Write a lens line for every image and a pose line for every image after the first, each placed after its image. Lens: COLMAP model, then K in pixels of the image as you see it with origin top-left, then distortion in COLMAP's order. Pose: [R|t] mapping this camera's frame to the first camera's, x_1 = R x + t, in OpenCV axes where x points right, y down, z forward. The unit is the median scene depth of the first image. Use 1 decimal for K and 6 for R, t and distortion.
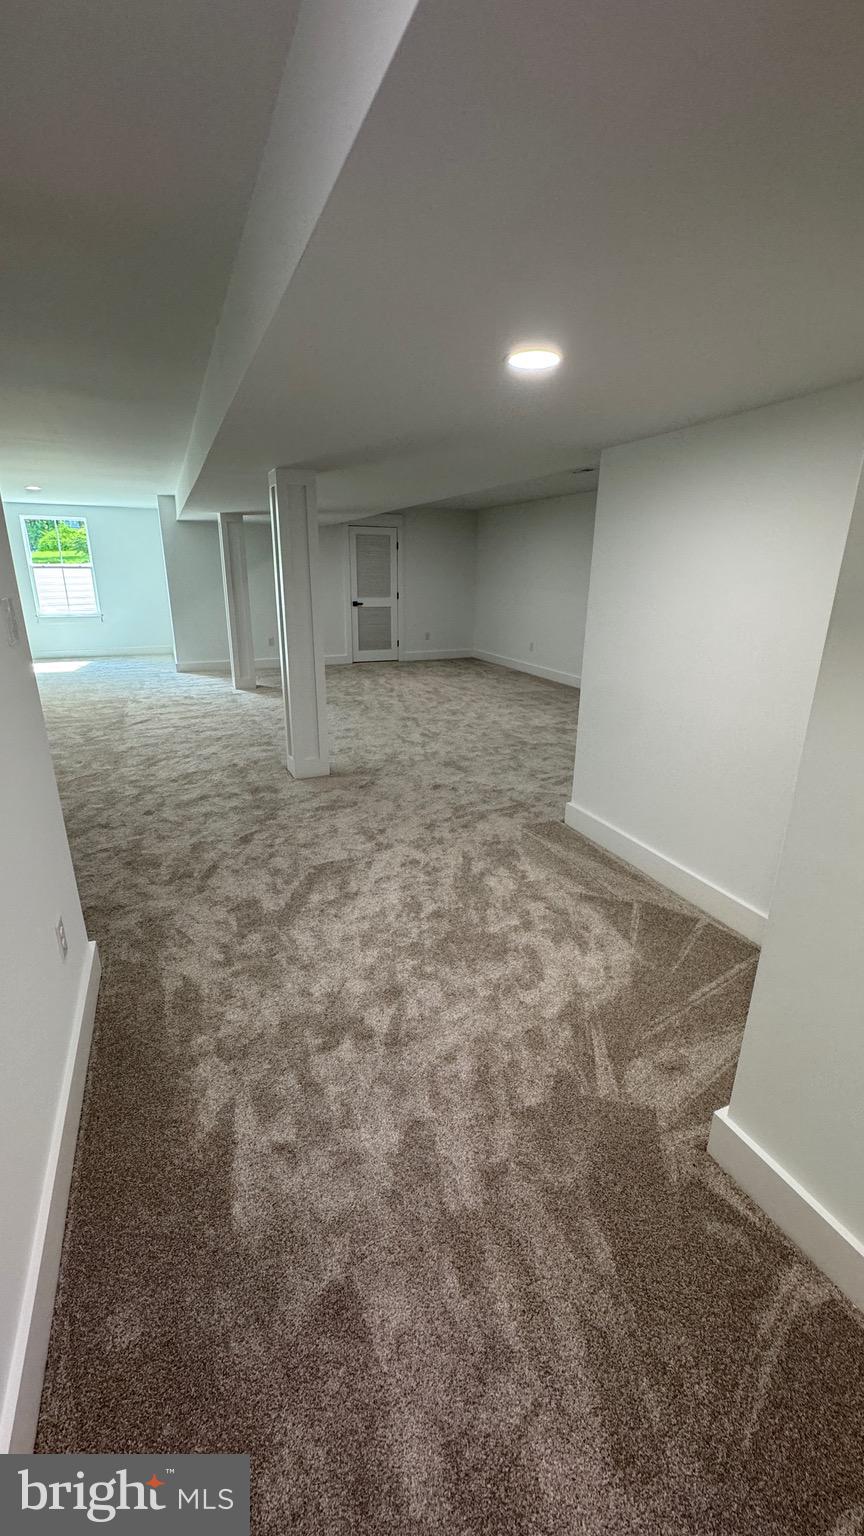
lens RADIAL K [[613.0, 0, 432.0], [0, 613.0, 768.0], [0, 0, 1]] dist [-0.001193, -0.000204]
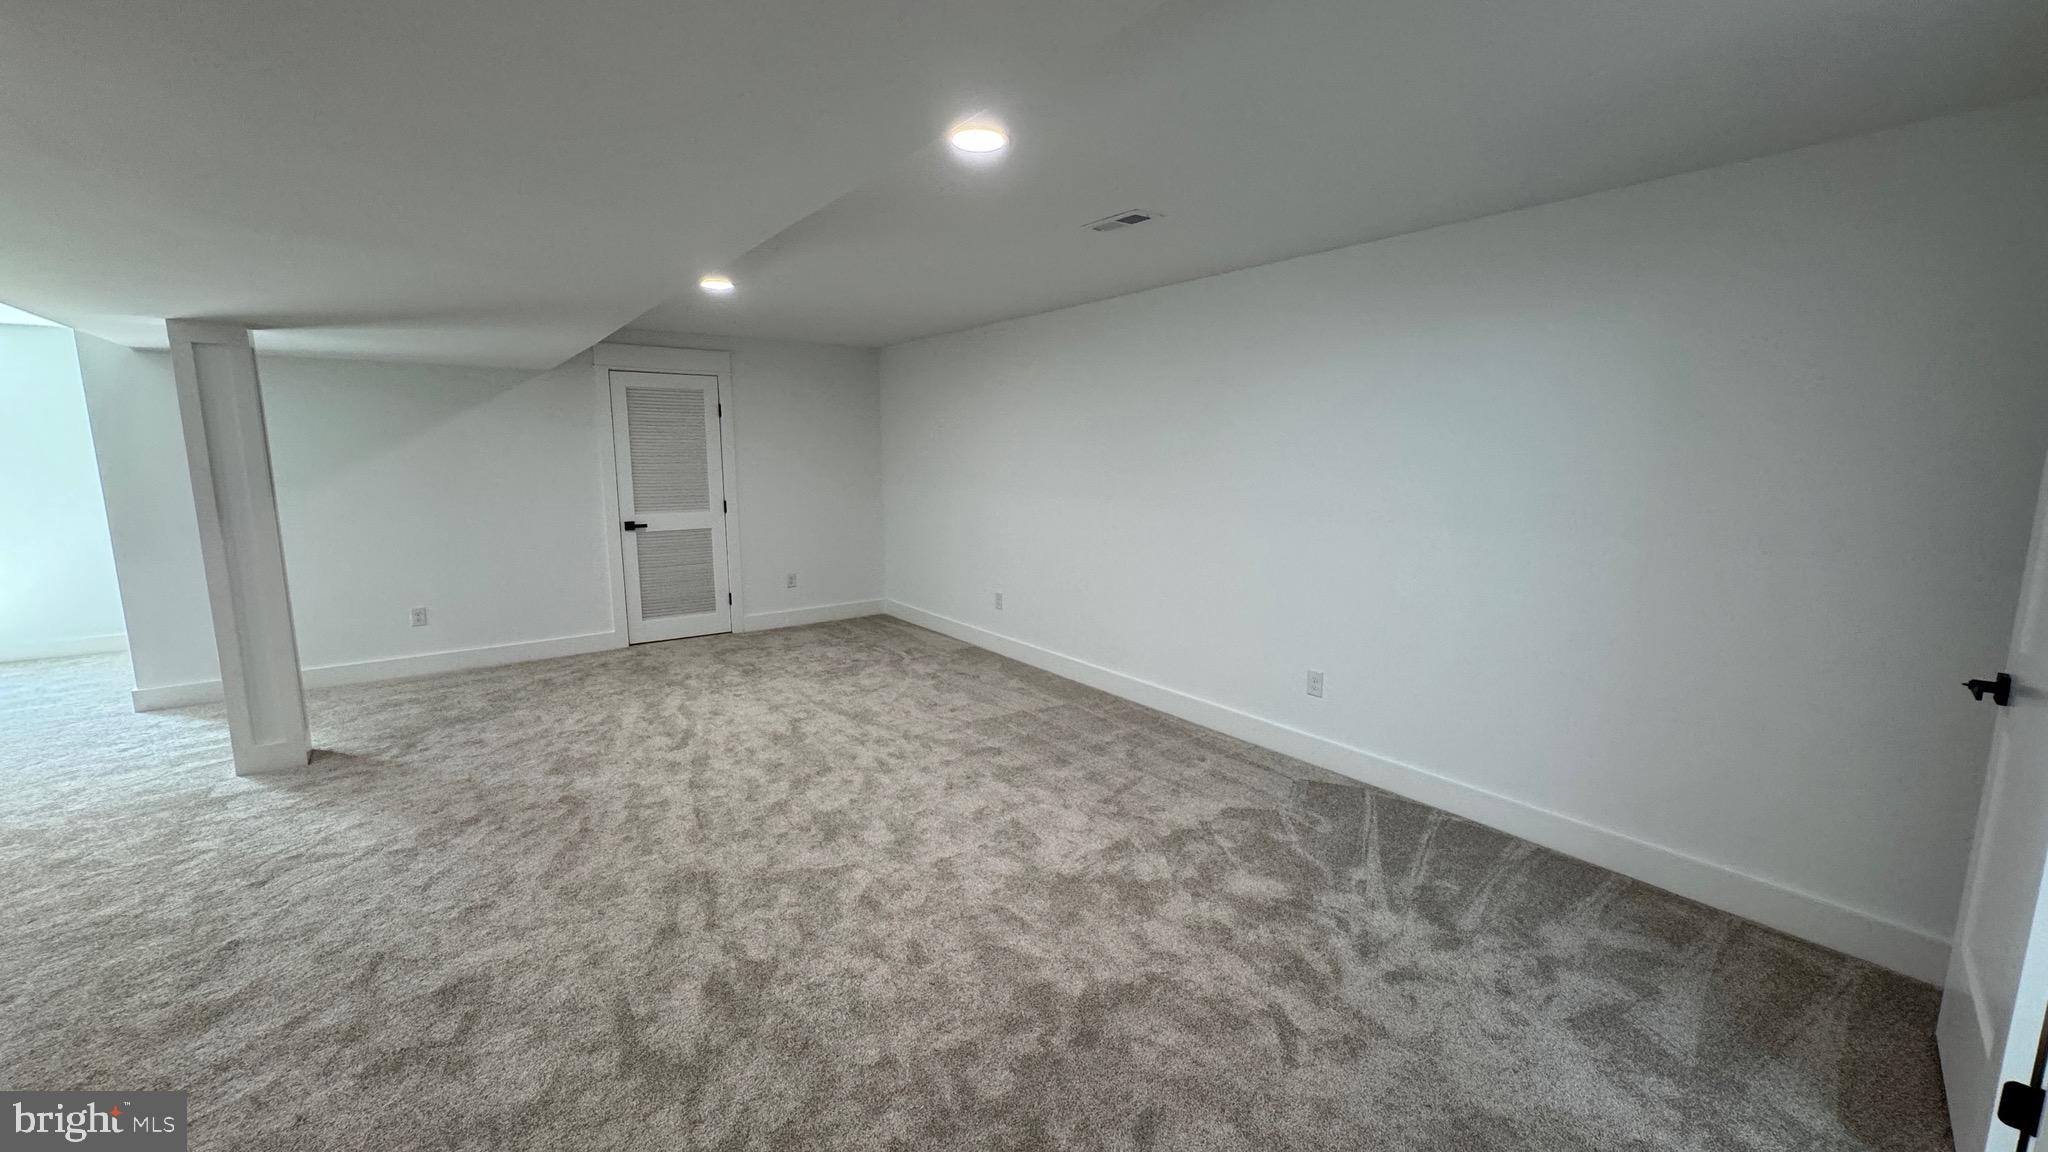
lens RADIAL K [[817.3, 0, 1024.0], [0, 817.3, 576.0], [0, 0, 1]] dist [-0.001193, -0.000204]
pose [[0.974224, -0.044208, 0.221207, 0.037421], [0.078401, 0.985834, -0.148270, -0.125609], [-0.211519, 0.161791, 0.963890, 0.370246]]
